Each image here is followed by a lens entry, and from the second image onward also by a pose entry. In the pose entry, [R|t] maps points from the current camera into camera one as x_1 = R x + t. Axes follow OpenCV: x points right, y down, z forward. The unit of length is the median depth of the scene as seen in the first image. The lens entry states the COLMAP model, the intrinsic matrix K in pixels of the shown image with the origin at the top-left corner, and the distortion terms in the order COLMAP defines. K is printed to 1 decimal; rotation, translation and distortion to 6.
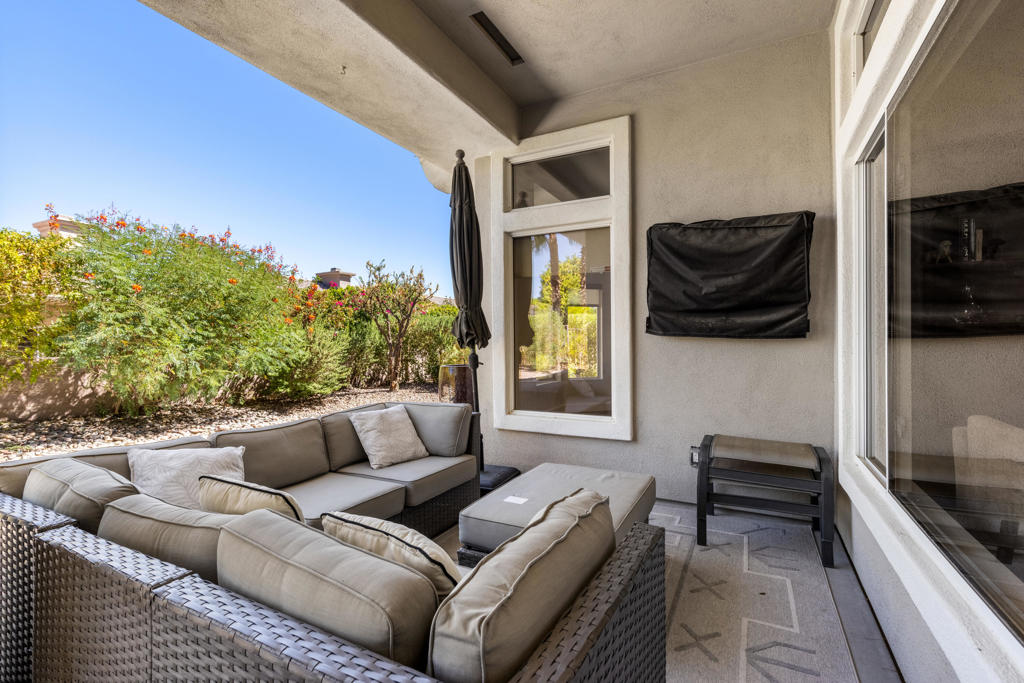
lens RADIAL K [[457.7, 0, 513.6], [0, 457.7, 342.1], [0, 0, 1]] dist [-0.004633, -0.000974]
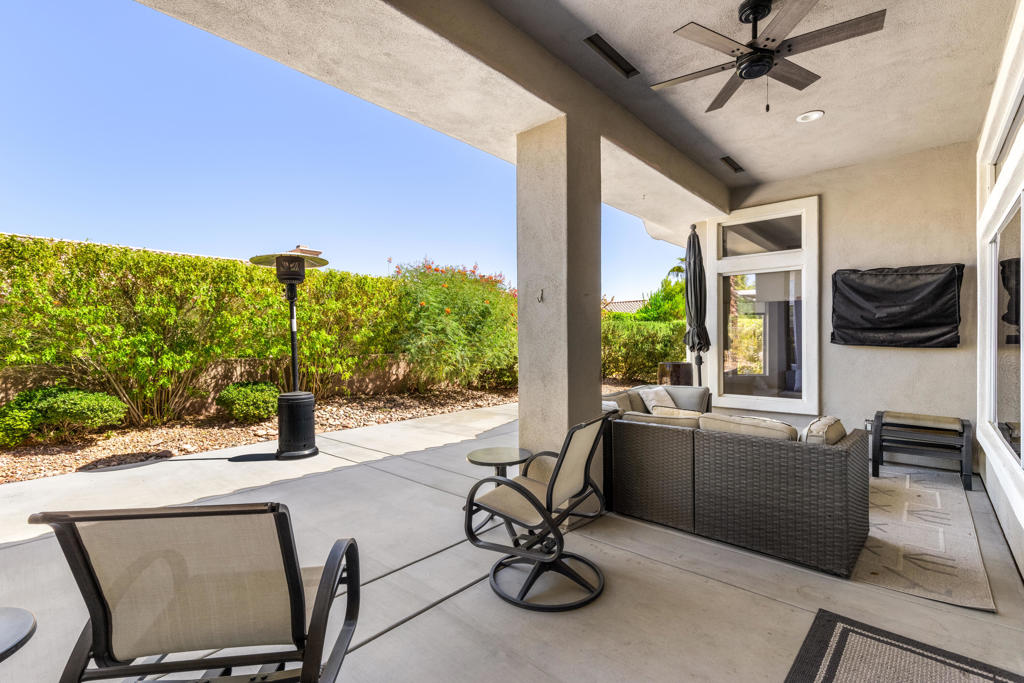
lens RADIAL K [[457.7, 0, 509.9], [0, 457.7, 343.5], [0, 0, 1]] dist [-0.004633, -0.000974]
pose [[0.967924, 0.001739, -0.251238, -0.369640], [0.000829, 0.999948, 0.010116, -0.036196], [0.251243, -0.010000, 0.967872, -0.744787]]
